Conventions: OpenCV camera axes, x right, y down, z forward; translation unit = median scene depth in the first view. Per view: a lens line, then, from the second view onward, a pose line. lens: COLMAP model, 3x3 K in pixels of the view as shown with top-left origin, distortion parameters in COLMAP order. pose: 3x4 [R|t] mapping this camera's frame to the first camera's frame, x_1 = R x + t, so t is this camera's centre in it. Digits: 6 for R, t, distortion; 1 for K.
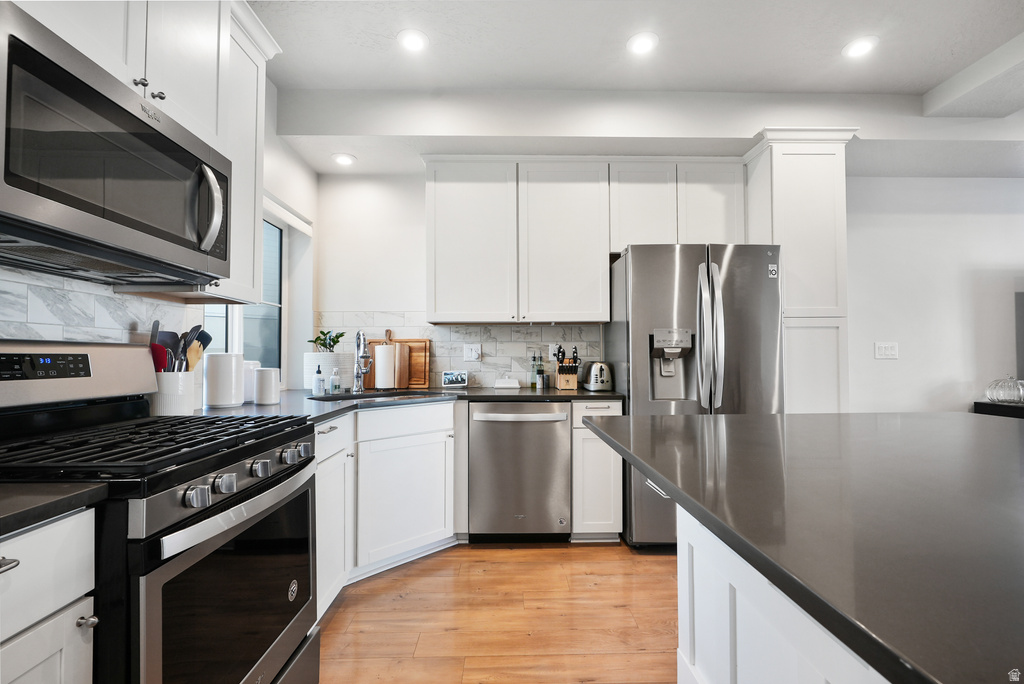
lens RADIAL K [[467.1, 0, 514.4], [0, 467.1, 348.3], [0, 0, 1]] dist [-0.000703, 0.000212]
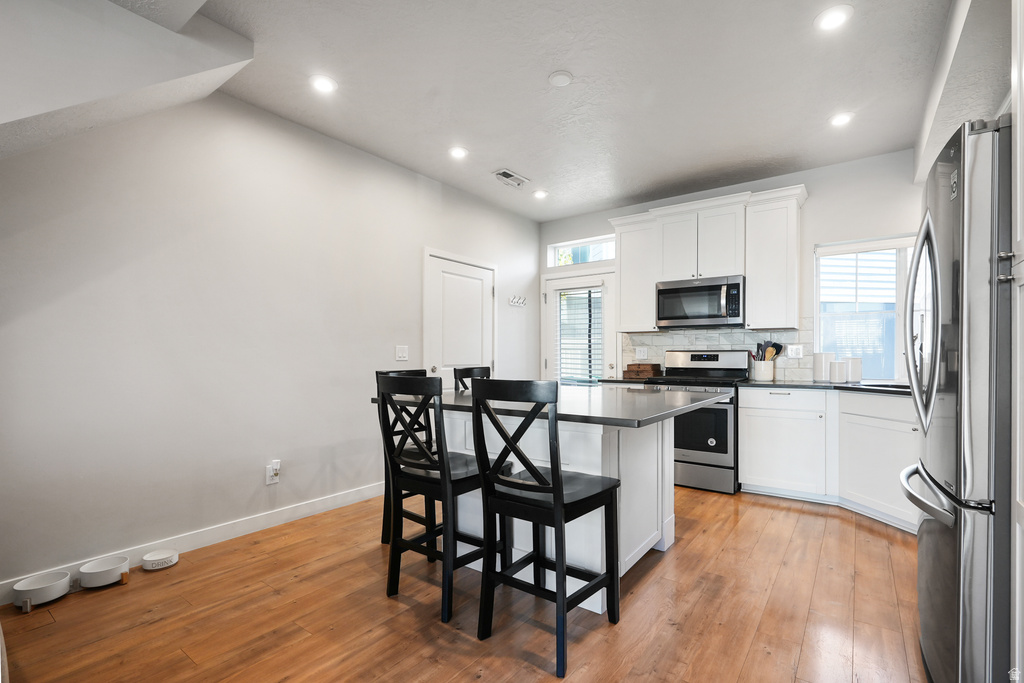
lens RADIAL K [[471.2, 0, 512.9], [0, 471.2, 356.9], [0, 0, 1]] dist [-0.001864, -0.000349]
pose [[-0.613700, 0.005193, -0.789522, 2.482786], [0.022887, 0.999675, -0.011215, 0.034731], [0.789208, -0.024952, -0.613619, 1.863515]]
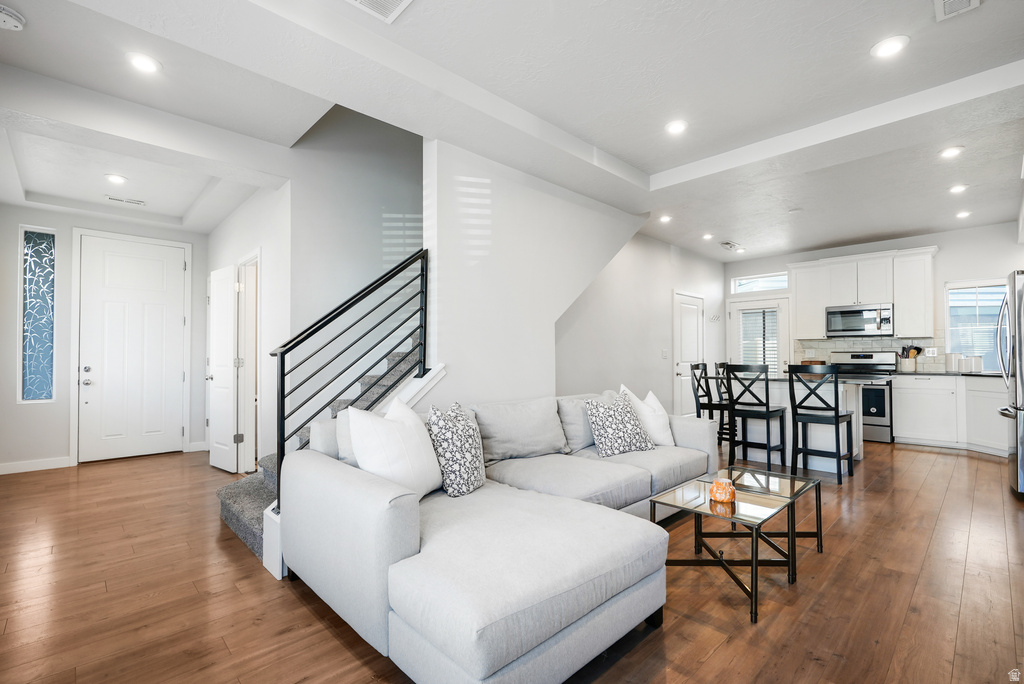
lens RADIAL K [[467.1, 0, 514.4], [0, 467.1, 348.3], [0, 0, 1]] dist [-0.000703, 0.000212]
pose [[-0.733147, -0.007138, -0.680032, 4.990265], [0.022636, 0.999135, -0.034892, 0.035524], [0.679693, -0.040974, -0.732351, 2.006320]]
